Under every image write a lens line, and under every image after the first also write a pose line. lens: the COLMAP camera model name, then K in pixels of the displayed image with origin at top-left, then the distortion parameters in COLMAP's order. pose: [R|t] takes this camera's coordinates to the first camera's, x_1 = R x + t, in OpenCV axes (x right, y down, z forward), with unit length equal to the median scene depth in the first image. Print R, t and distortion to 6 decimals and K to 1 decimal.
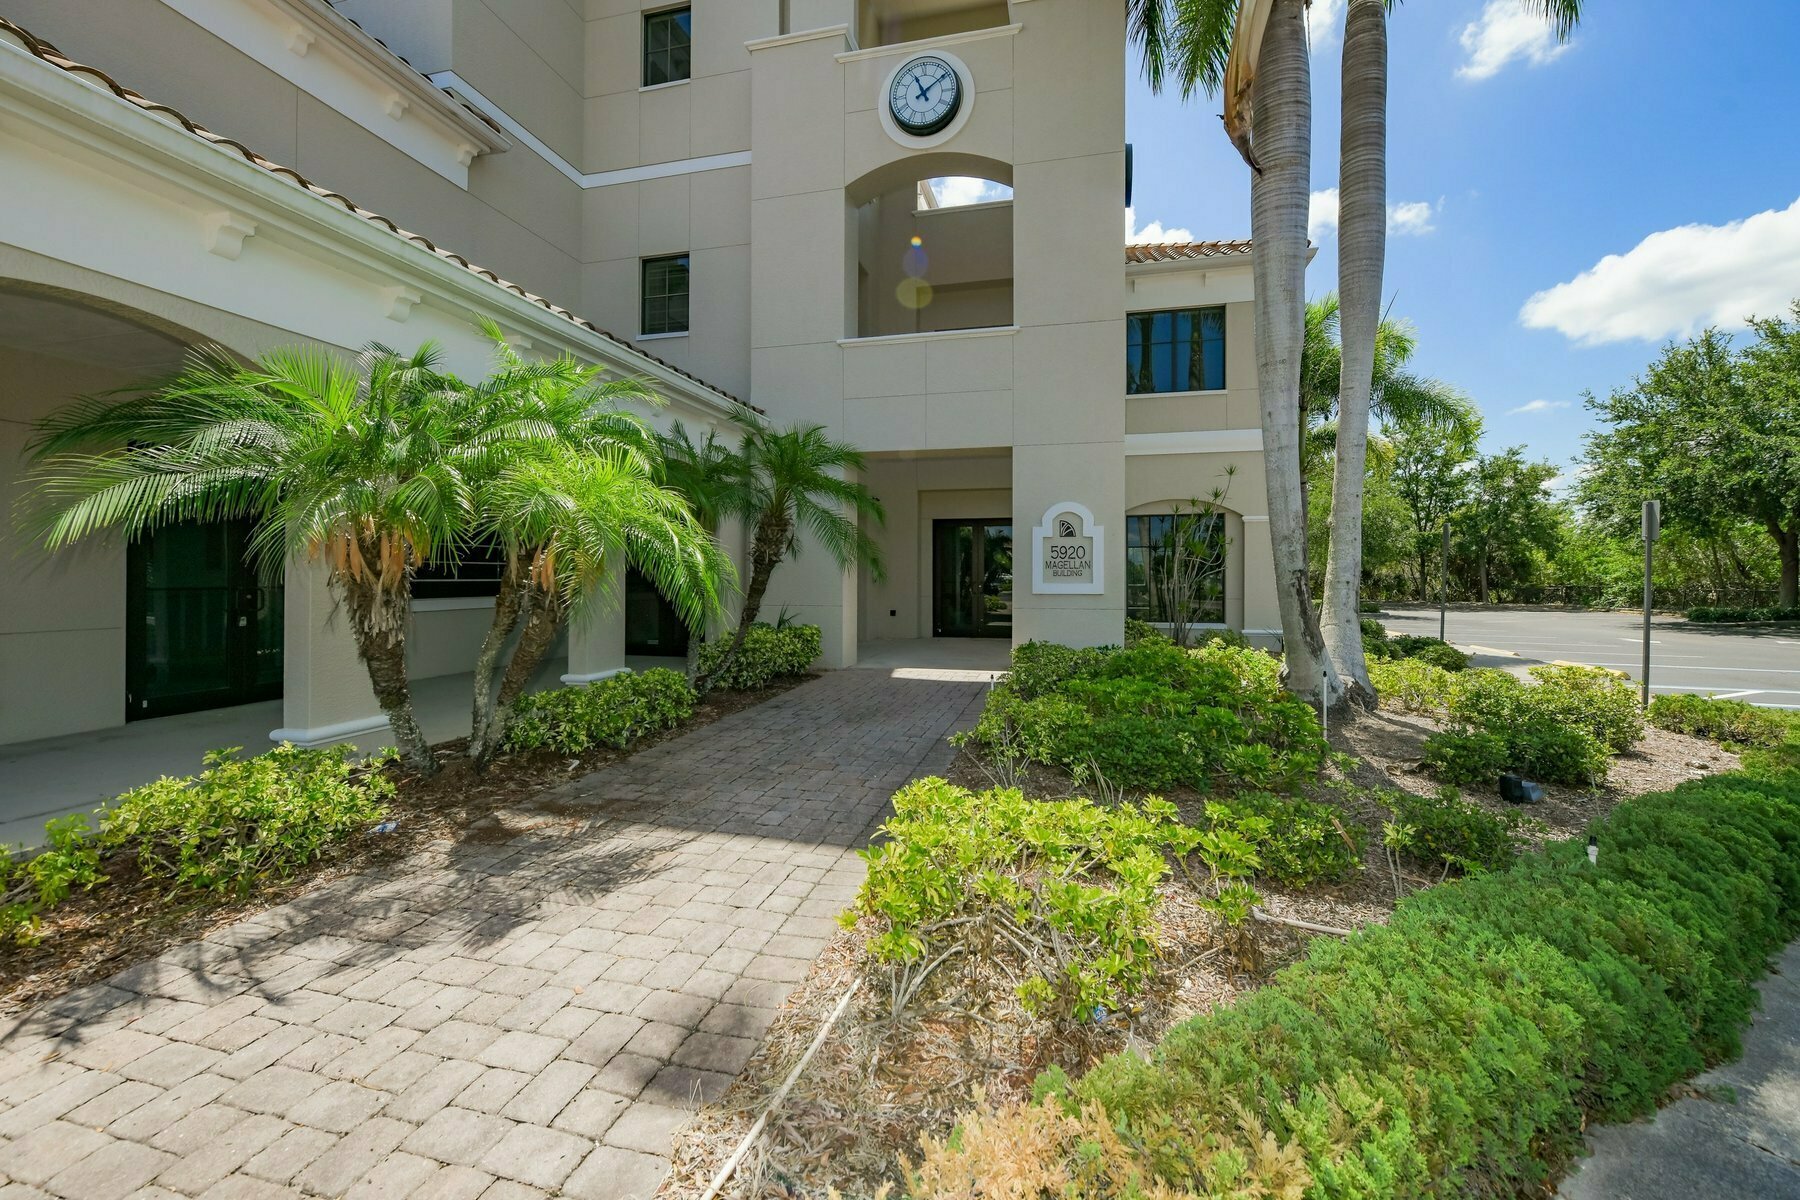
lens RADIAL K [[738.7, 0, 911.7], [0, 738.7, 587.6], [0, 0, 1]] dist [-0.005050, -0.001483]
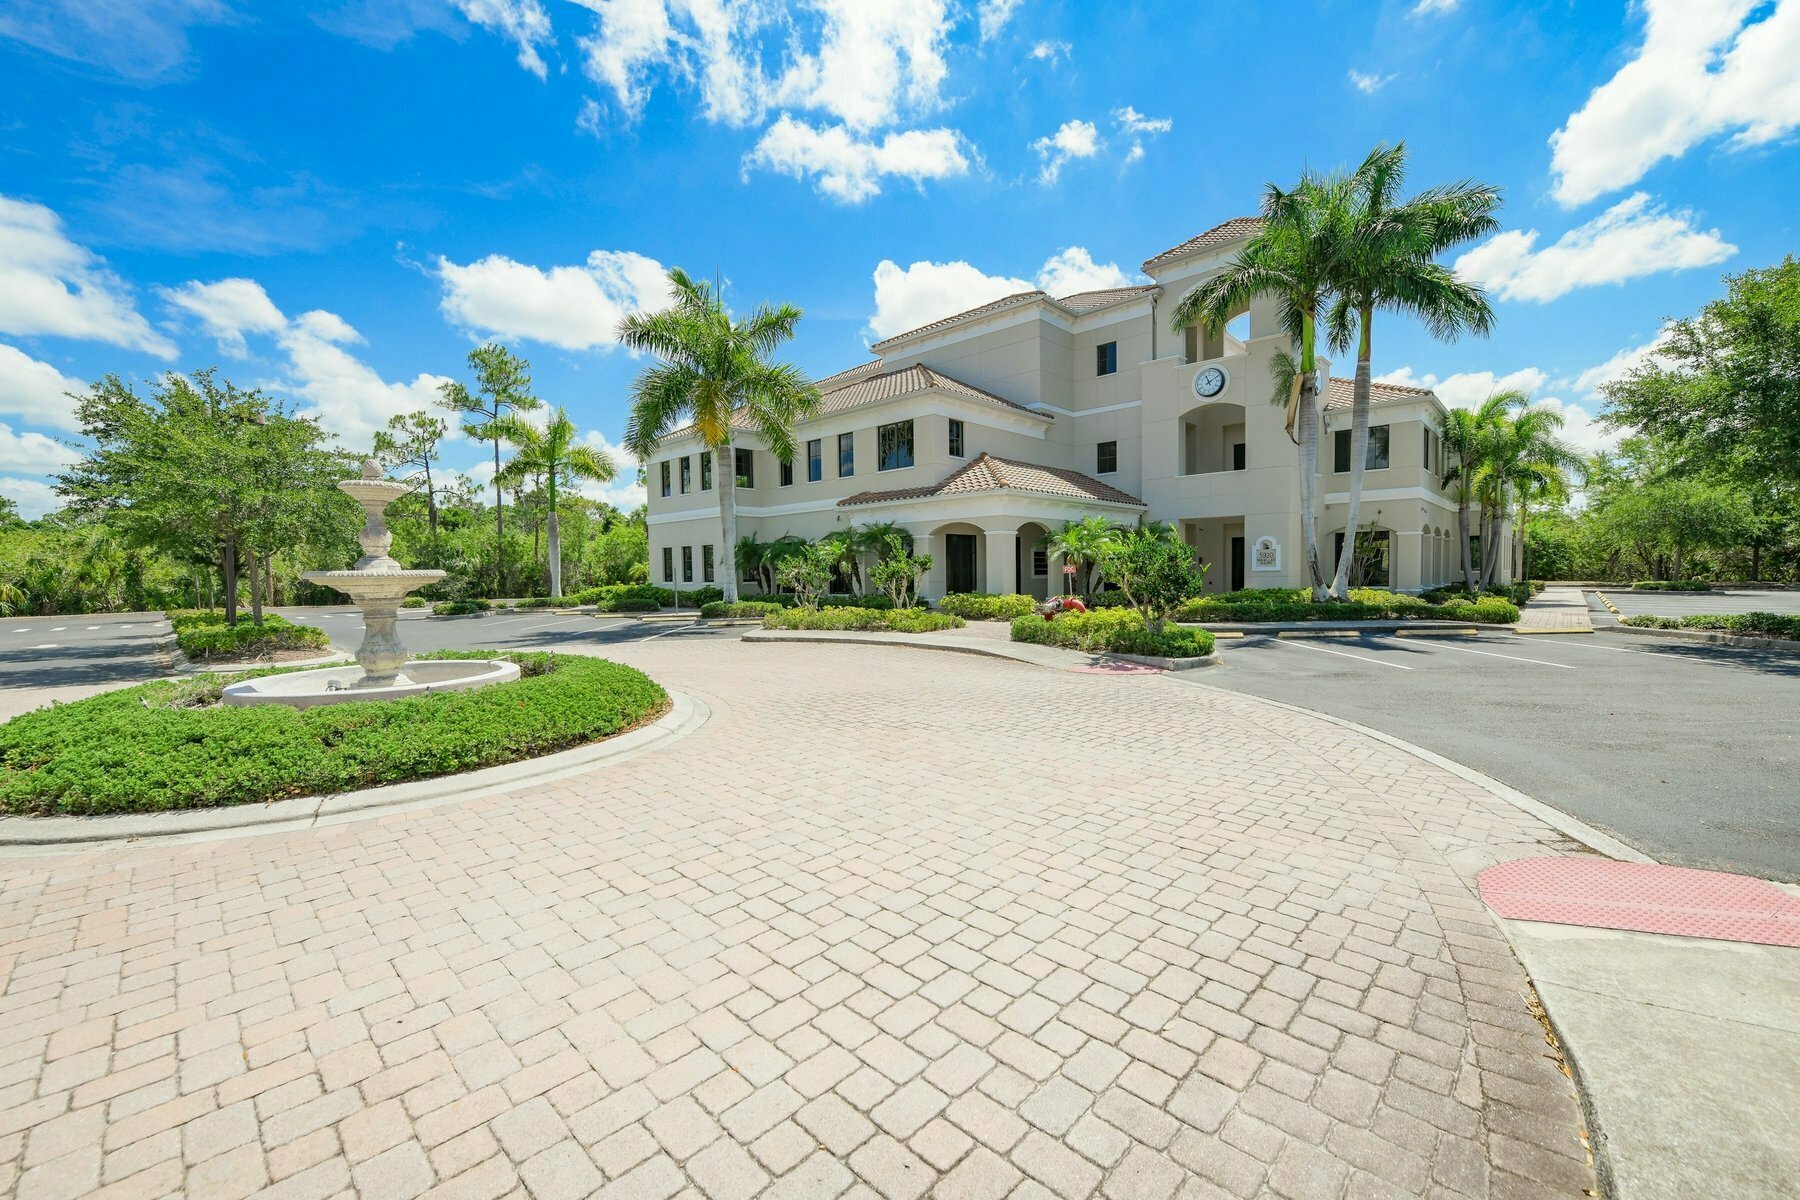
lens RADIAL K [[738.7, 0, 918.6], [0, 738.7, 600.1], [0, 0, 1]] dist [-0.005050, -0.001483]
pose [[0.878829, 0.001859, -0.477134, 0.261028], [0.008290, 0.999782, 0.019164, 0.035836], [0.477065, -0.020797, 0.878622, -1.310115]]
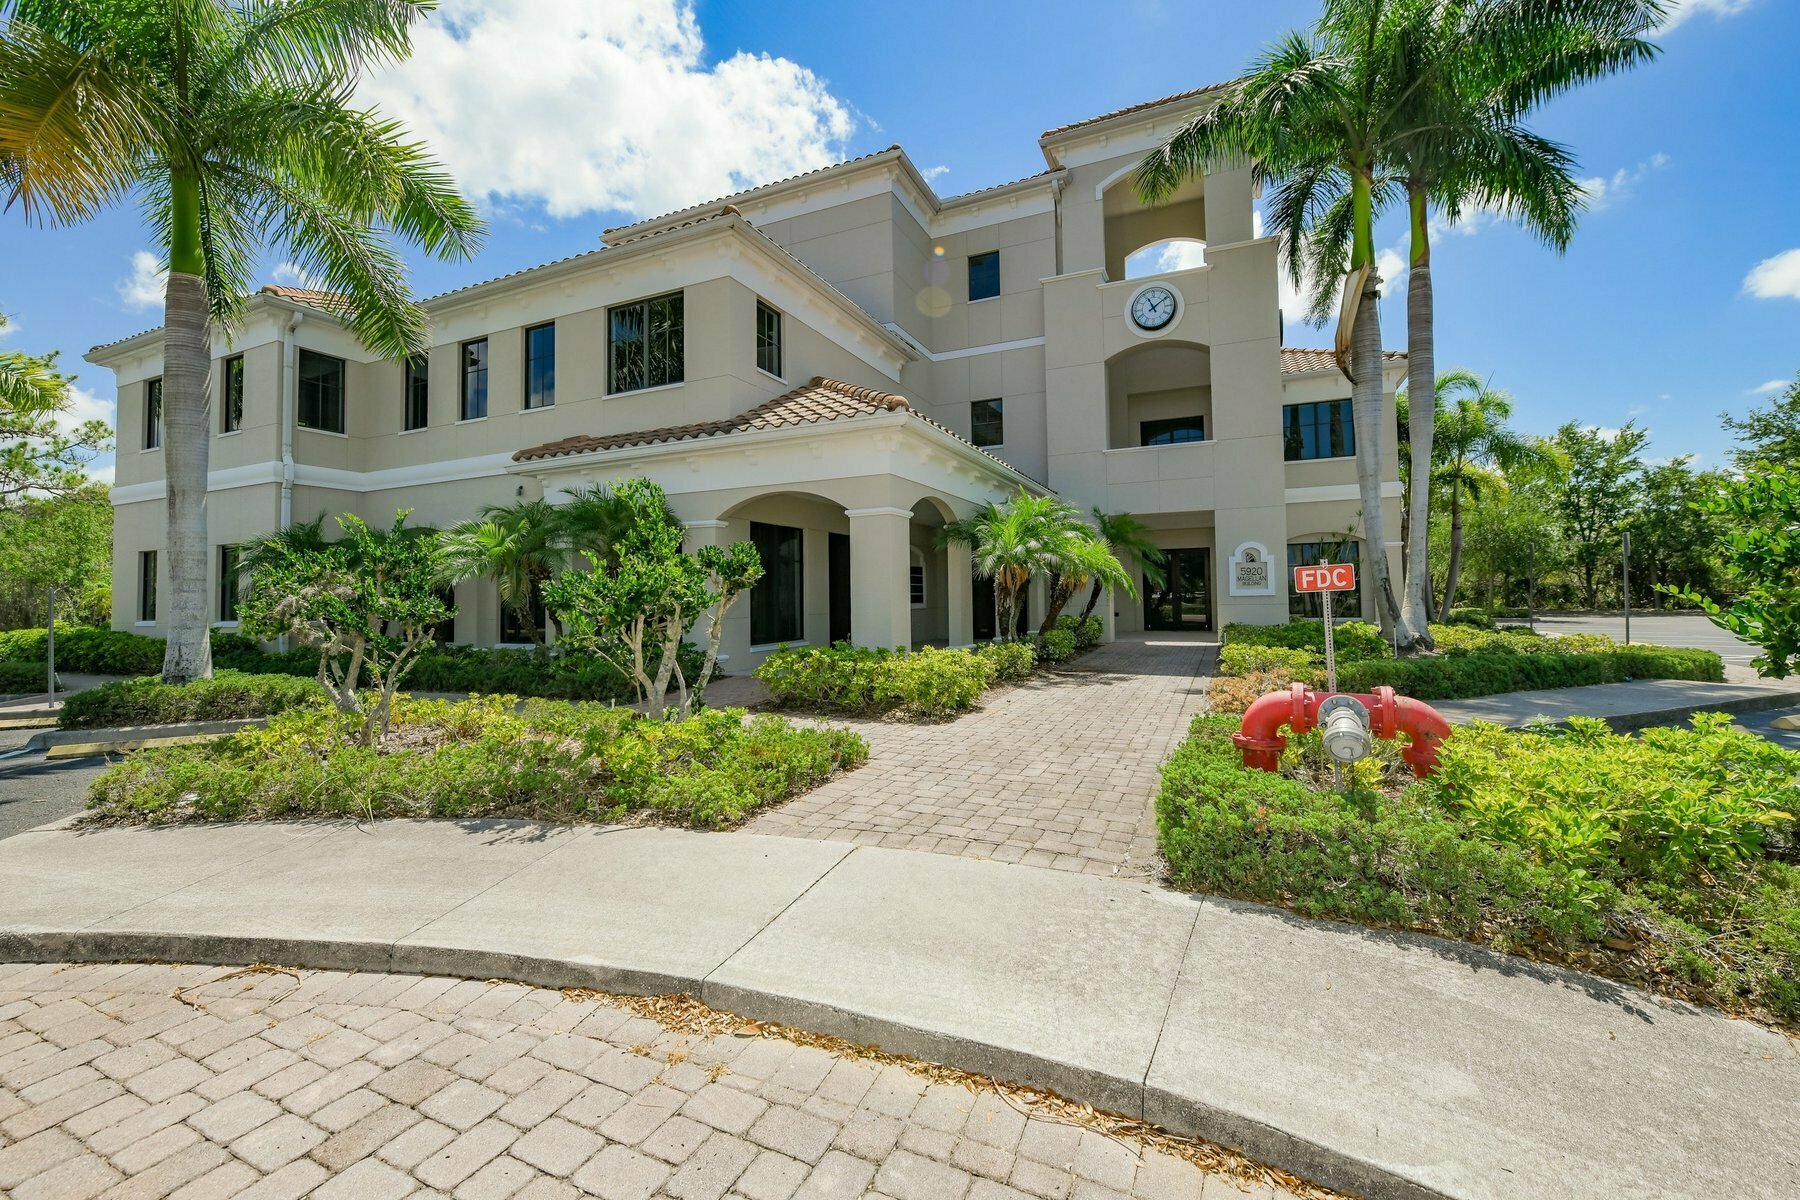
lens RADIAL K [[738.7, 0, 908.7], [0, 738.7, 582.9], [0, 0, 1]] dist [-0.005050, -0.001483]
pose [[0.983908, -0.020687, -0.177471, -0.181791], [0.014319, 0.999209, -0.037086, 0.020701], [0.178098, 0.033948, 0.983427, -0.557272]]
